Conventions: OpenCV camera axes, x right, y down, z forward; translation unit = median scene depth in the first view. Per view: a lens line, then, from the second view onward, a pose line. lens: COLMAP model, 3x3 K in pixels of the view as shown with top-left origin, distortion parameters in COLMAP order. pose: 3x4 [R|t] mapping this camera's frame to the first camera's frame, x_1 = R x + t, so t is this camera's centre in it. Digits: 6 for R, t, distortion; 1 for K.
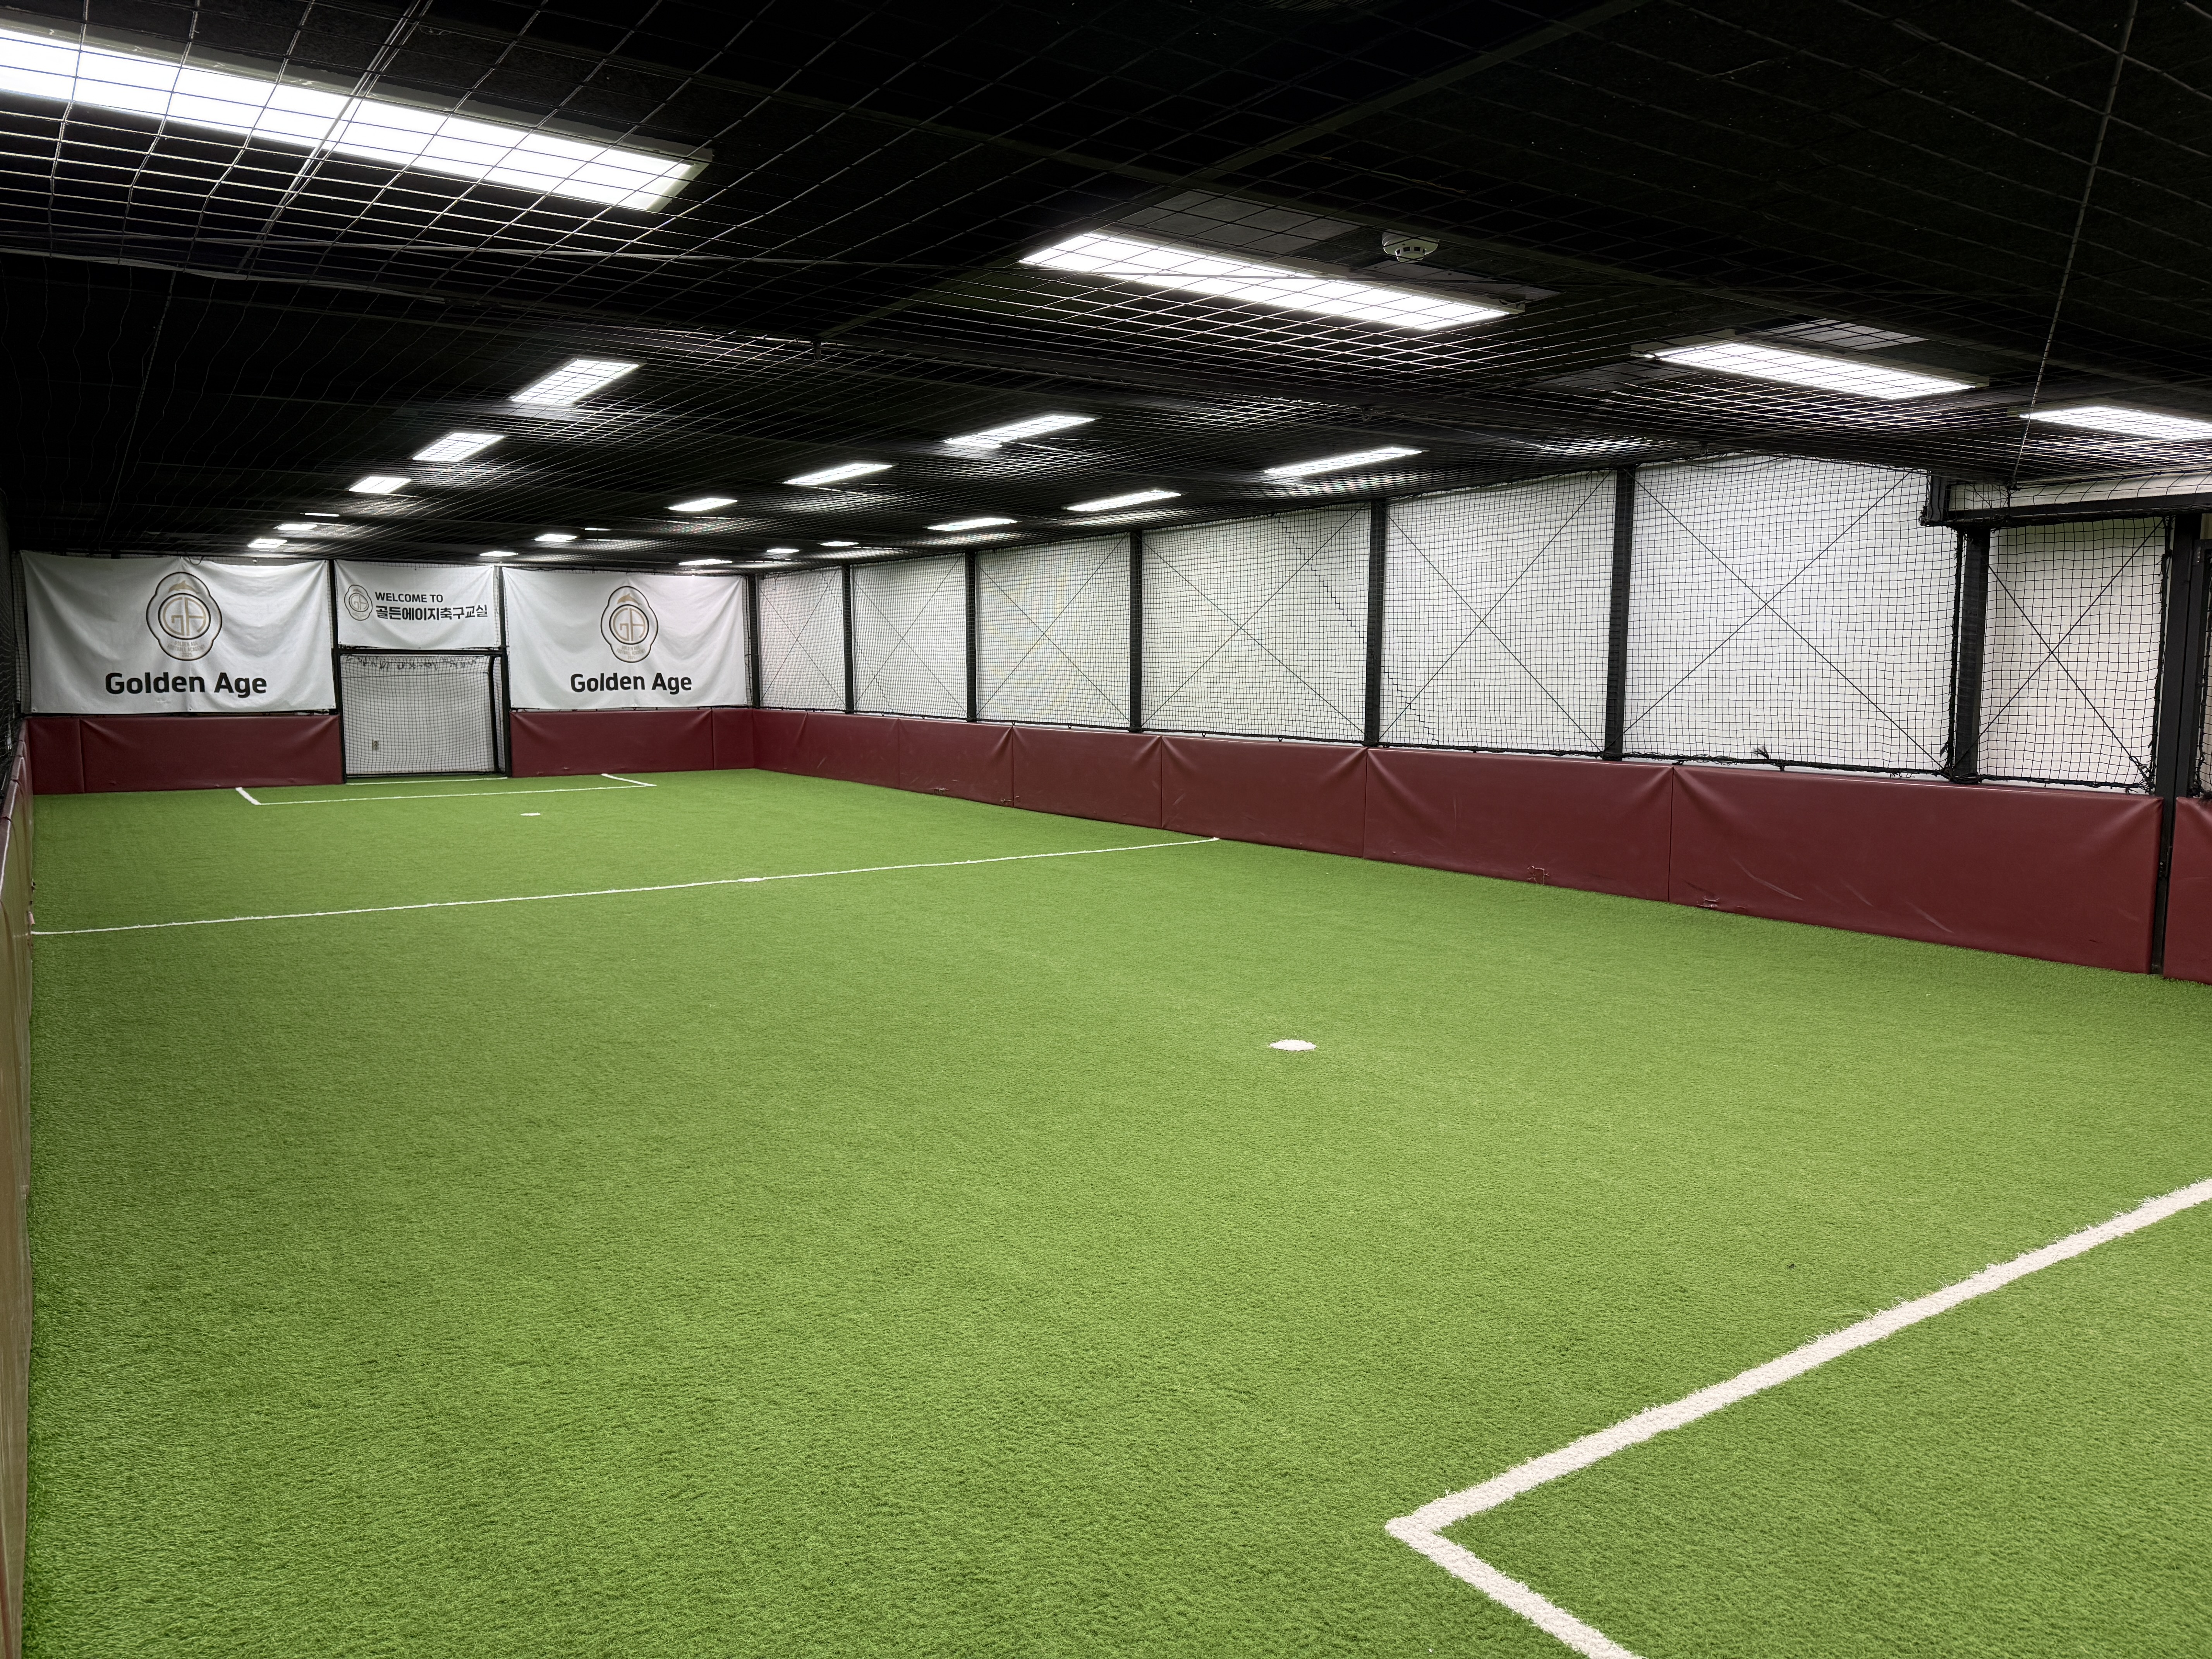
lens RADIAL K [[1522.0, 0, 1112.7], [0, 1522.0, 891.7], [0, 0, 1]] dist [0.110955, -0.136565]
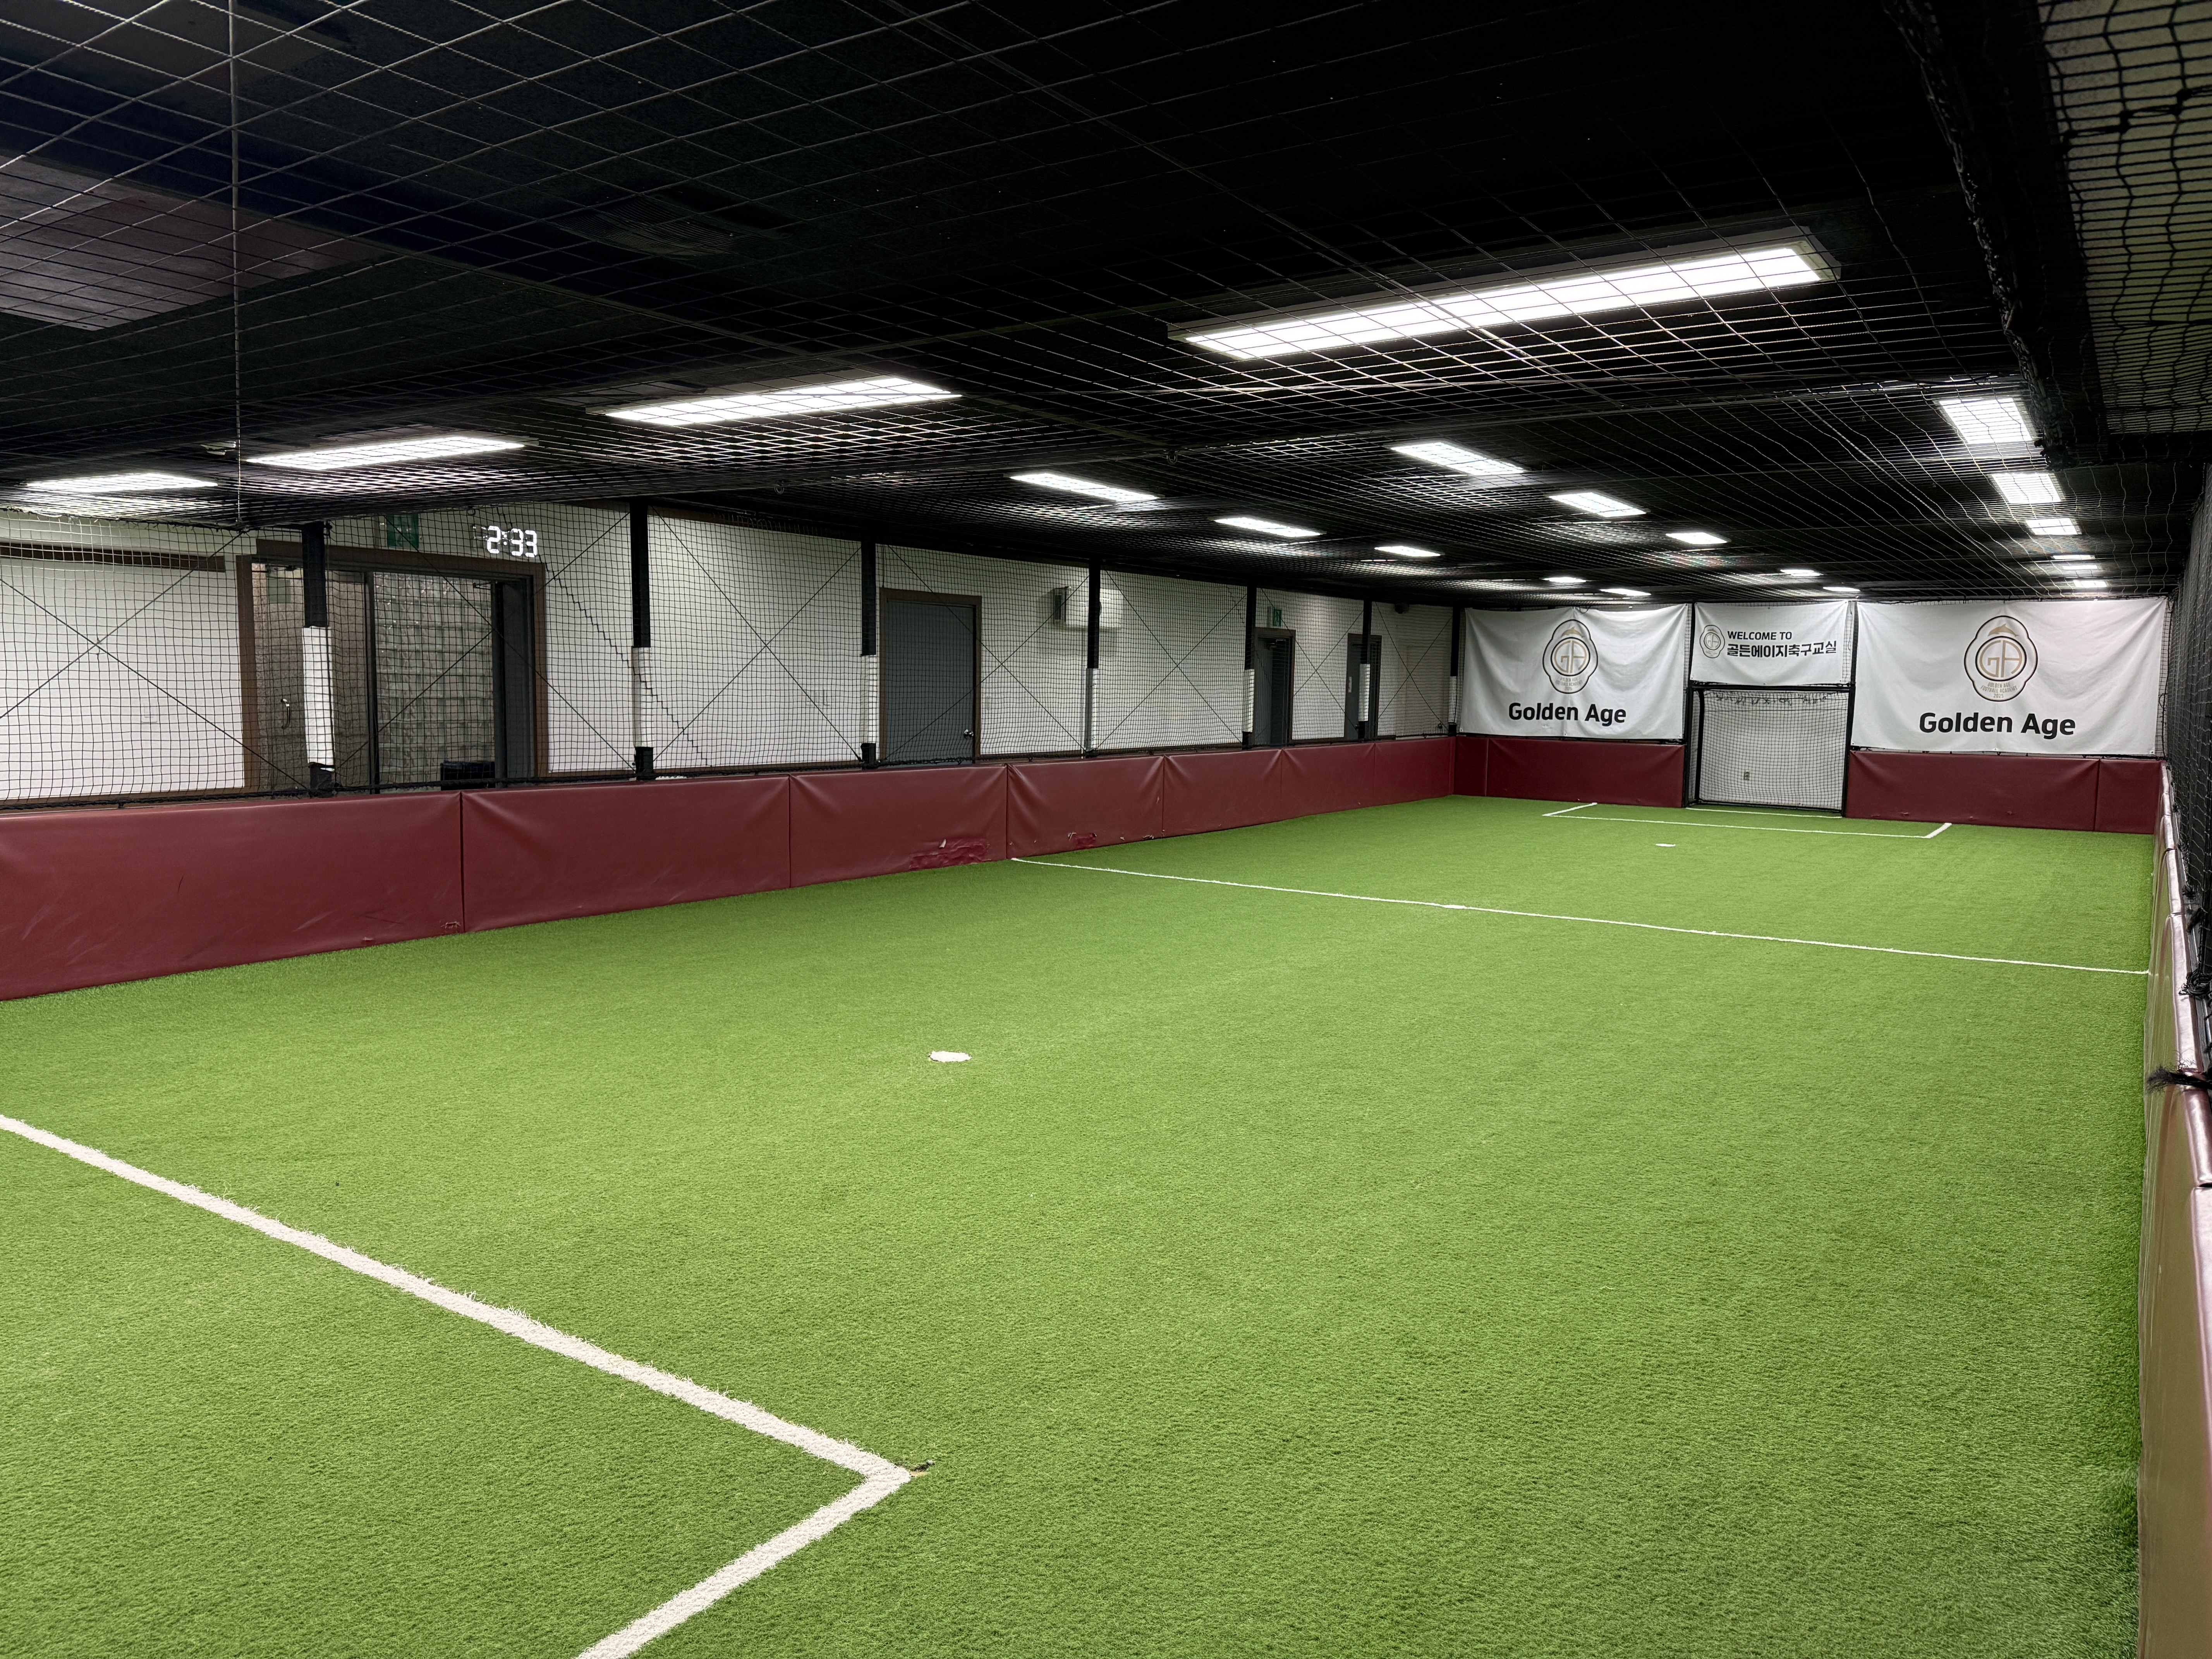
lens RADIAL K [[1550.8, 0, 1107.9], [0, 1550.8, 902.8], [0, 0, 1]] dist [-0.006881, 0.000968]
pose [[0.373310, 0.136151, -0.917661, 0.362390], [-0.154161, 0.984523, 0.083358, -0.033631], [0.914808, 0.110349, 0.388522, 0.222335]]
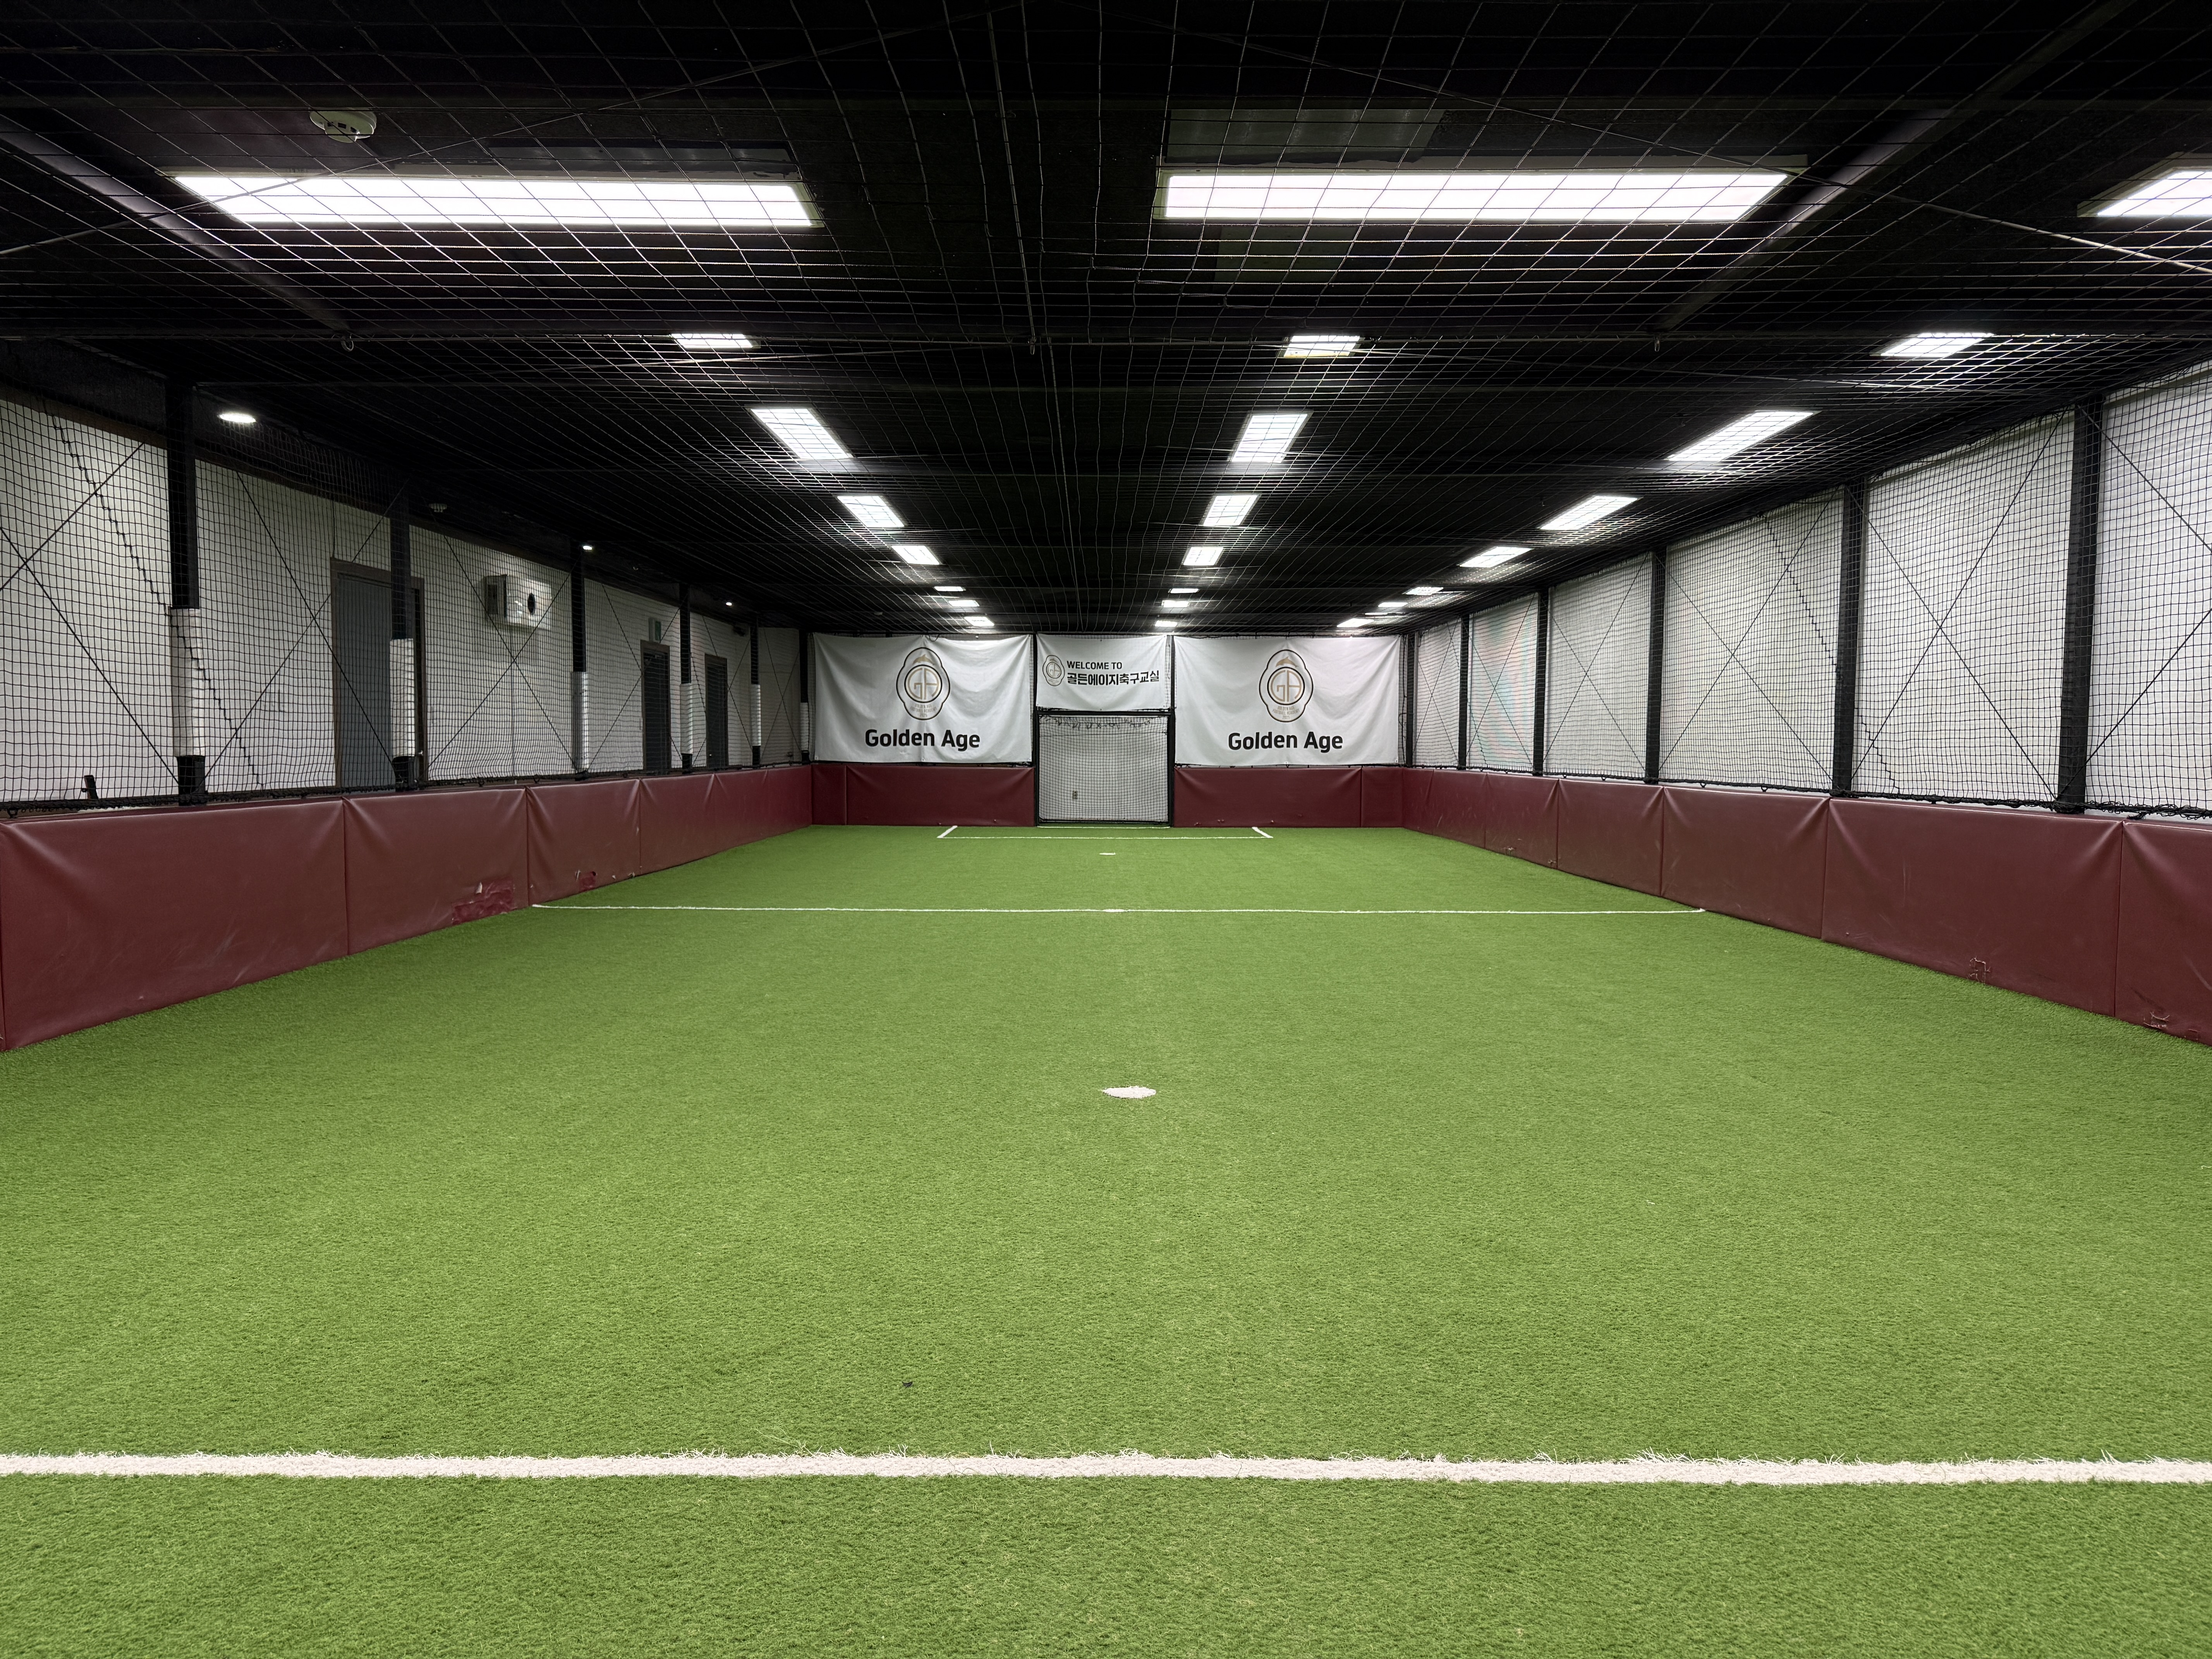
lens RADIAL K [[1522.0, 0, 1112.7], [0, 1522.0, 891.7], [0, 0, 1]] dist [0.110955, -0.136565]
pose [[0.828747, 0.058746, -0.556531, 0.192585], [-0.088429, 0.995728, -0.026577, 0.004295], [0.552592, 0.071239, 0.830402, 0.090861]]
